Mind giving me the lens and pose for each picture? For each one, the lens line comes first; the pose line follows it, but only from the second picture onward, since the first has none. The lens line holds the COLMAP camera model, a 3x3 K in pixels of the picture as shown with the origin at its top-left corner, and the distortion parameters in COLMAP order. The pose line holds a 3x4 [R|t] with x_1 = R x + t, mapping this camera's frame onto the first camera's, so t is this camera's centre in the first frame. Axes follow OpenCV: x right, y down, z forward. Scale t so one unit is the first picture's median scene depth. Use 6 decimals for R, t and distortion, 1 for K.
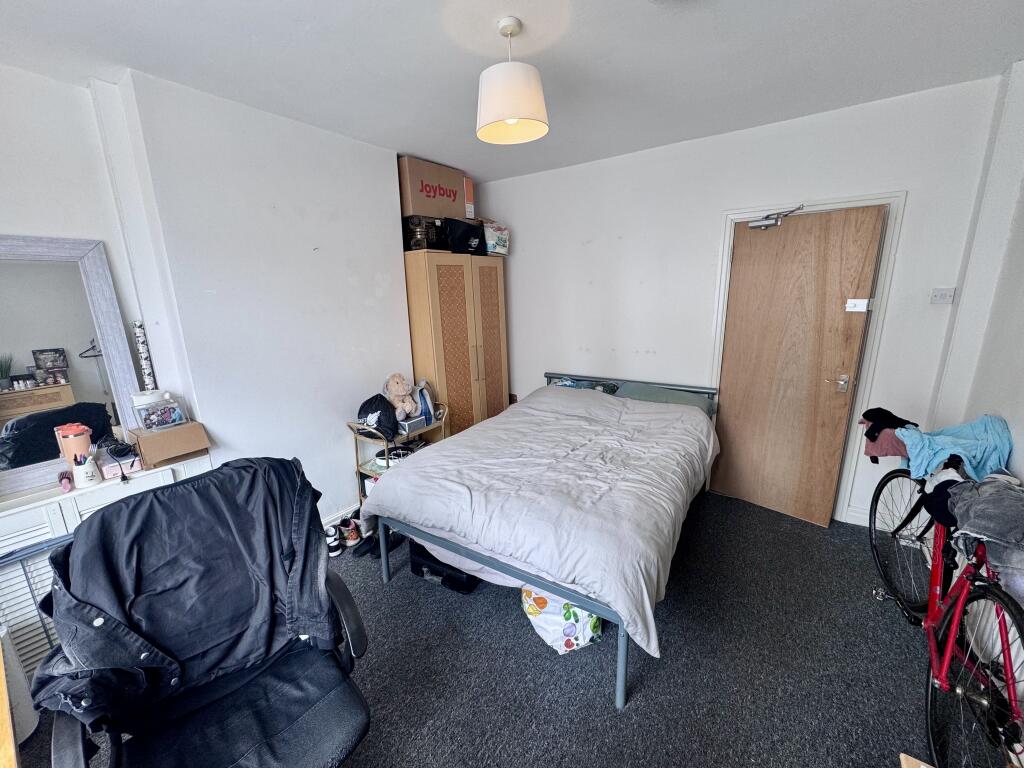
lens RADIAL K [[408.3, 0, 512.0], [0, 408.3, 384.0], [0, 0, 1]] dist [0.000031, 0.000009]
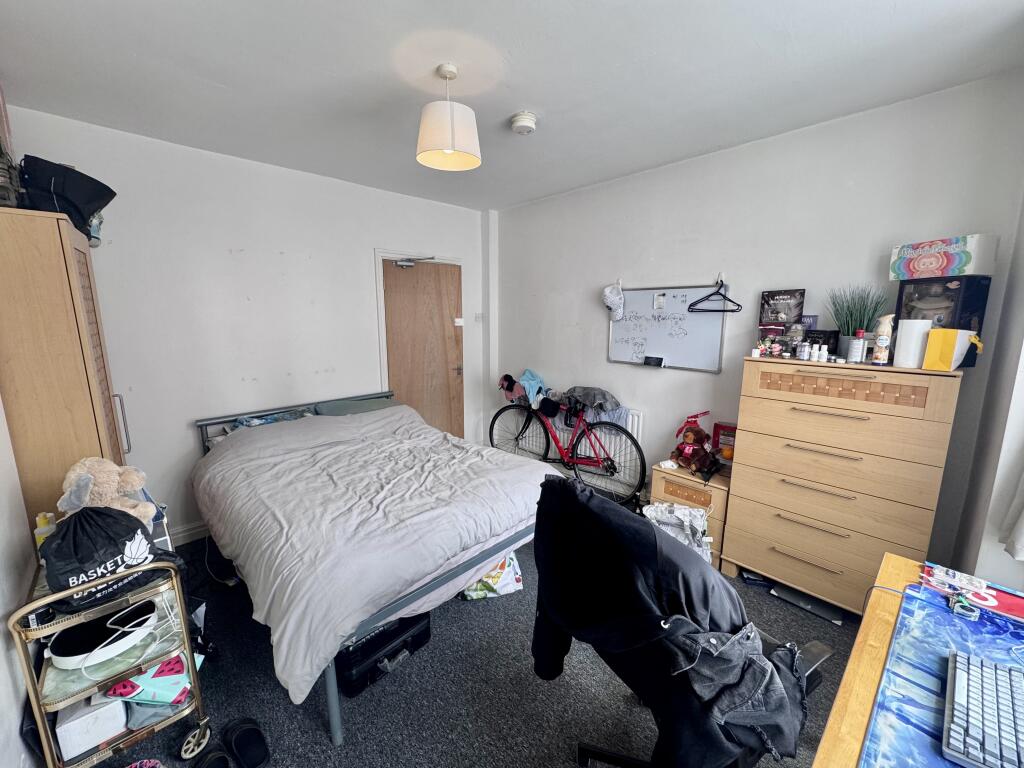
lens RADIAL K [[408.3, 0, 512.0], [0, 408.3, 384.0], [0, 0, 1]] dist [0.000031, 0.000009]
pose [[0.196942, -0.140313, 0.970323, -0.728649], [0.215704, 0.971656, 0.096726, -0.058847], [-0.956392, 0.190253, 0.221626, 0.448106]]
